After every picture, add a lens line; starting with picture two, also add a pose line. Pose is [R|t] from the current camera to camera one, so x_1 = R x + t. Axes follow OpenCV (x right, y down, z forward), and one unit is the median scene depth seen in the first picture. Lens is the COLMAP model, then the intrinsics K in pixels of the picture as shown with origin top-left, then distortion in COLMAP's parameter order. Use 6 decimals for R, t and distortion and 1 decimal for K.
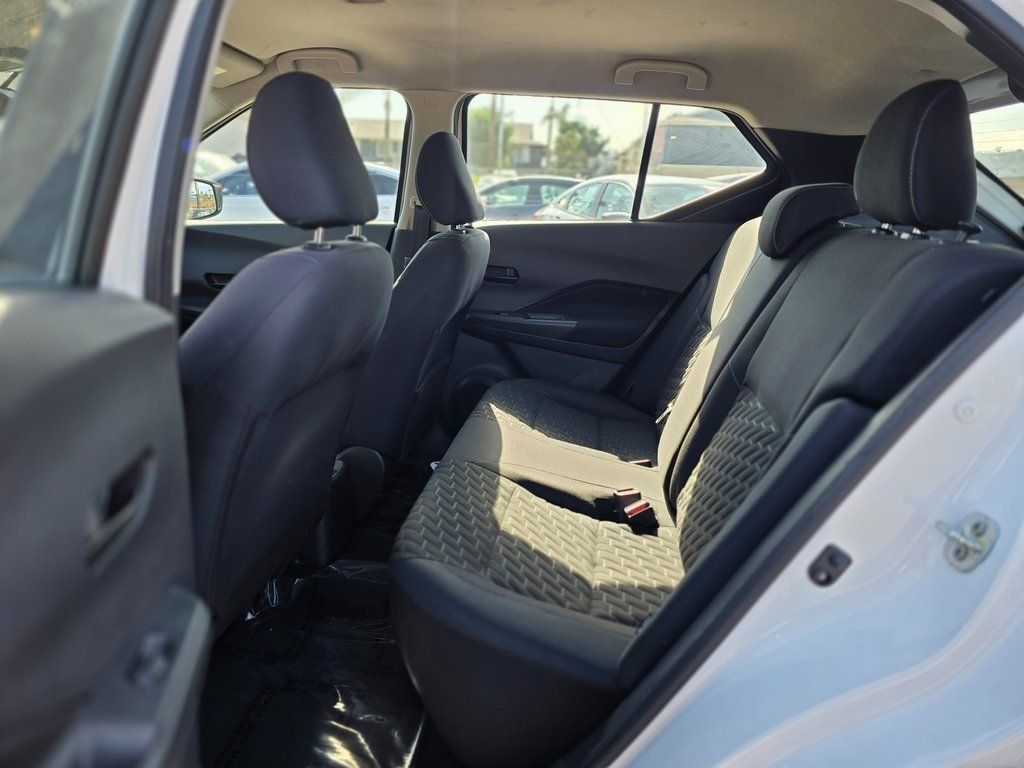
lens RADIAL K [[690.0, 0, 510.3], [0, 690.0, 384.2], [0, 0, 1]] dist [0.014334, -0.007003]
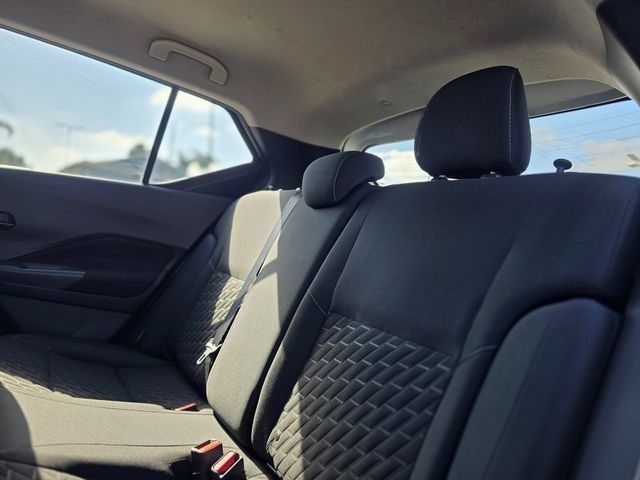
lens RADIAL K [[431.3, 0, 322.2], [0, 431.3, 238.8], [0, 0, 1]] dist [0.014334, -0.007003]
pose [[0.730796, 0.076573, 0.678287, -0.089637], [0.080677, 0.977034, -0.197222, 0.014751], [-0.677811, 0.198852, 0.707835, 0.350868]]
